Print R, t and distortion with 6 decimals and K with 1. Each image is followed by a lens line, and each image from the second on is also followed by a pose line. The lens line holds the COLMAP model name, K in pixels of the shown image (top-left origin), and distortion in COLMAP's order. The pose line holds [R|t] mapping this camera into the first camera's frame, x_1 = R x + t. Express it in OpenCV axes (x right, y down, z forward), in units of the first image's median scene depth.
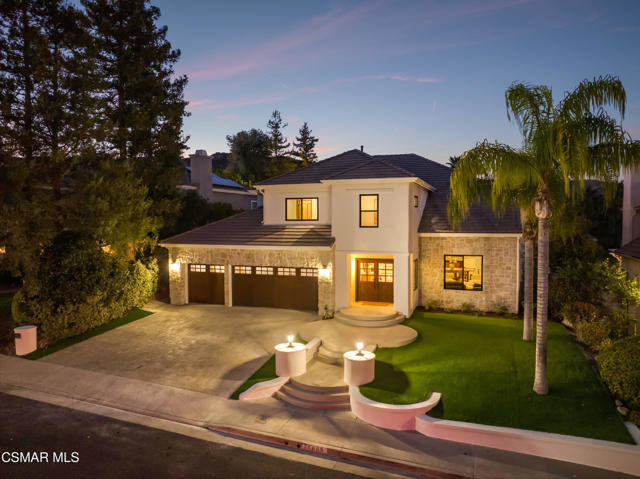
lens RADIAL K [[447.0, 0, 320.0], [0, 447.0, 239.5], [0, 0, 1]] dist [-0.038620, 0.003430]
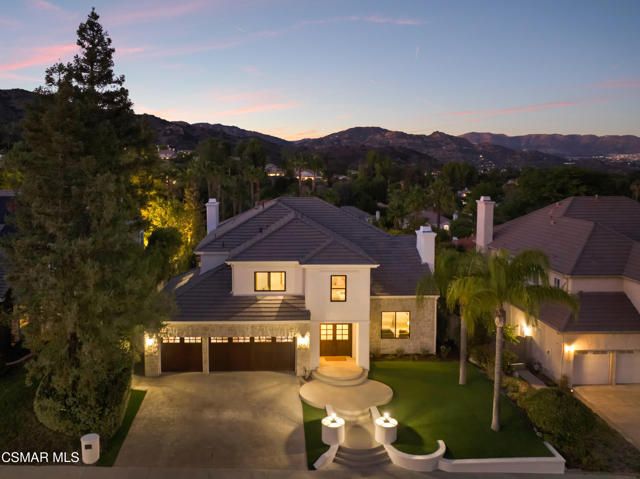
lens RADIAL K [[493.7, 0, 320.0], [0, 493.7, 239.5], [0, 0, 1]] dist [-0.052544, 0.003599]
pose [[0.928292, -0.025806, 0.370957, -0.417229], [0.011560, 0.999110, 0.040575, -0.242090], [-0.371673, -0.033377, 0.927763, -0.225372]]
